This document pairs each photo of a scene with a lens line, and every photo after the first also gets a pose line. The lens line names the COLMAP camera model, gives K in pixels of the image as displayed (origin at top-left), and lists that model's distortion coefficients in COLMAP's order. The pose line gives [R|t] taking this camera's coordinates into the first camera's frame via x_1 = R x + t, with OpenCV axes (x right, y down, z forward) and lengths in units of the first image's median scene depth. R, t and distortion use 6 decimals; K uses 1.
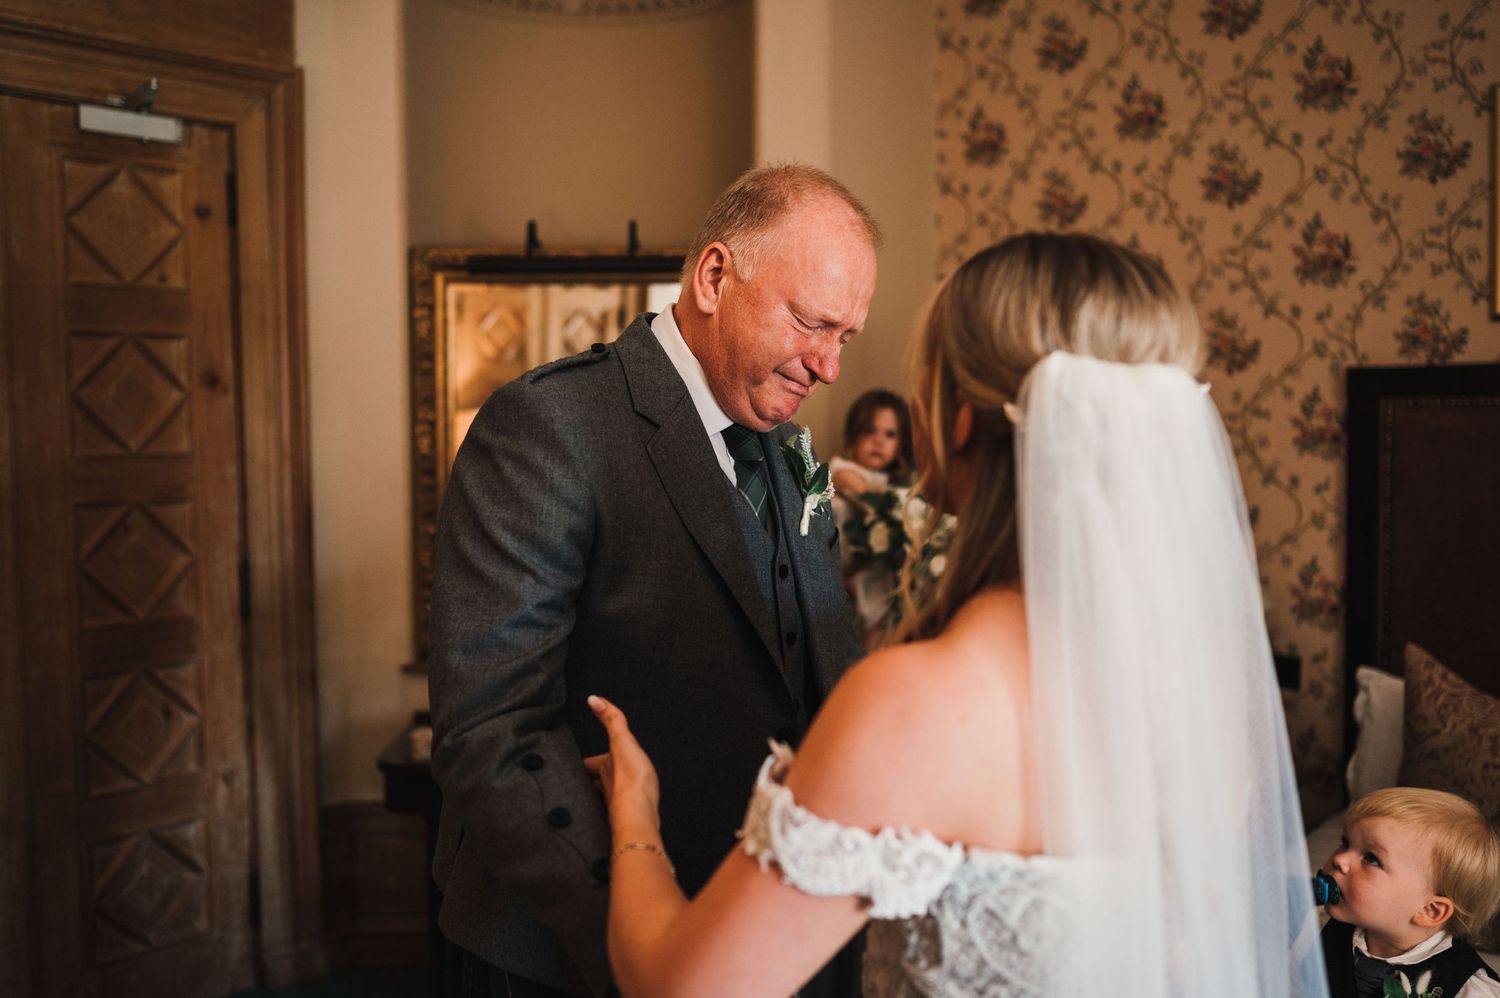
lens RADIAL K [[1427.4, 0, 785.3], [0, 1427.4, 497.5], [0, 0, 1]] dist [-0.016083, 0.003506]
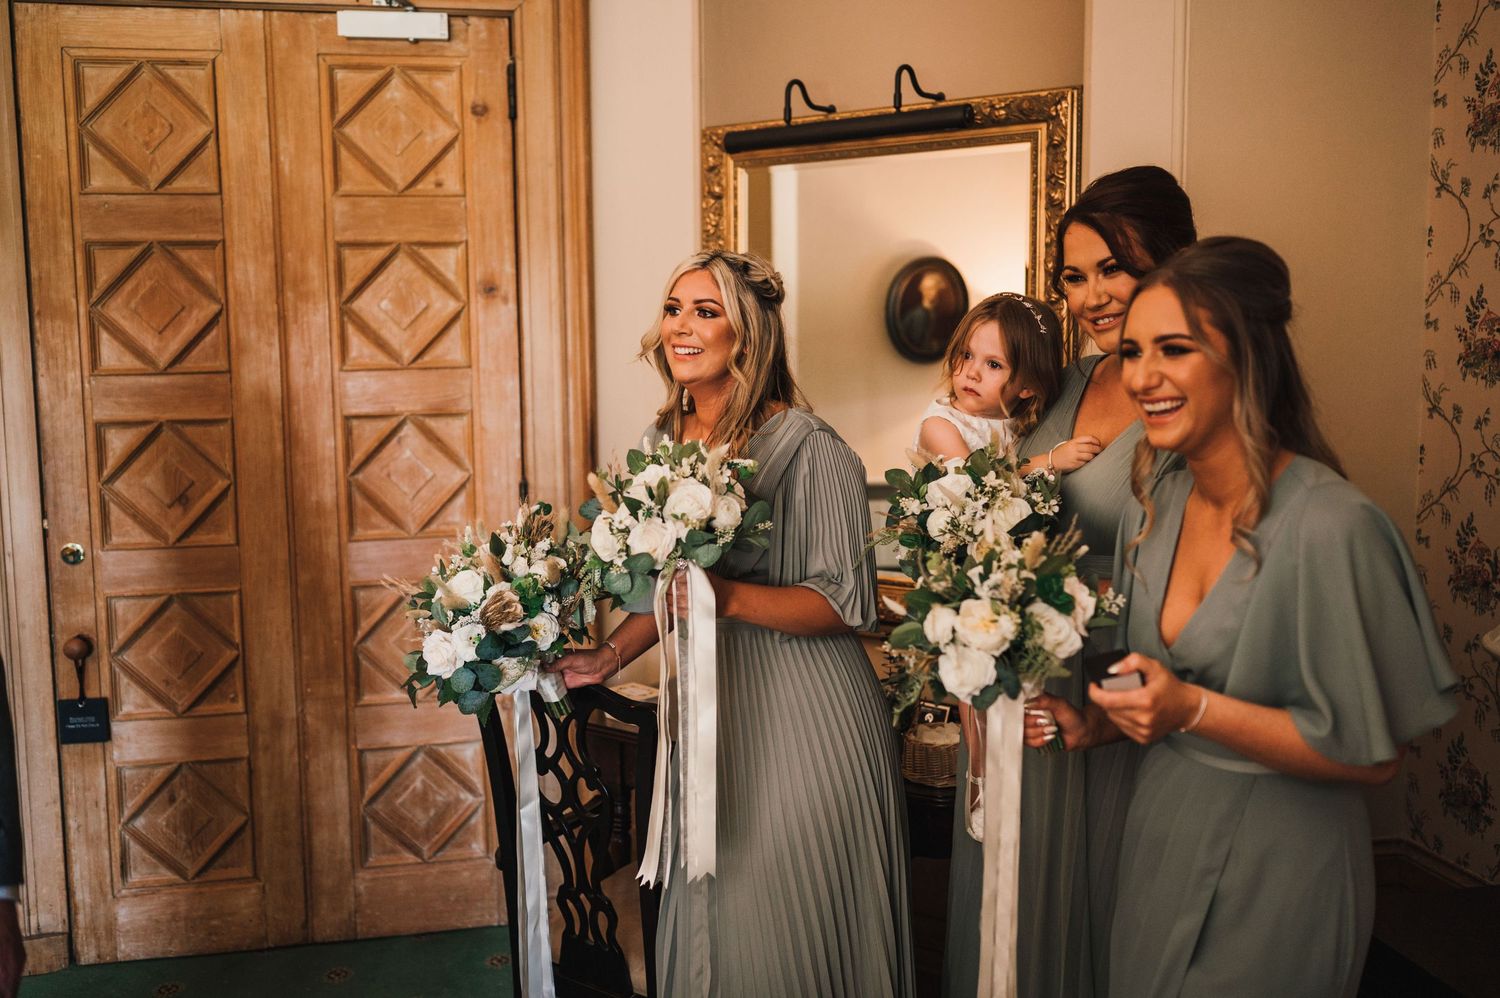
lens RADIAL K [[1427.4, 0, 785.3], [0, 1427.4, 497.5], [0, 0, 1]] dist [-0.016083, 0.003506]
pose [[0.782200, 0.076095, -0.618363, 0.358757], [-0.032606, 0.996153, 0.081341, -0.028841], [0.622174, -0.043462, 0.781672, 0.384069]]
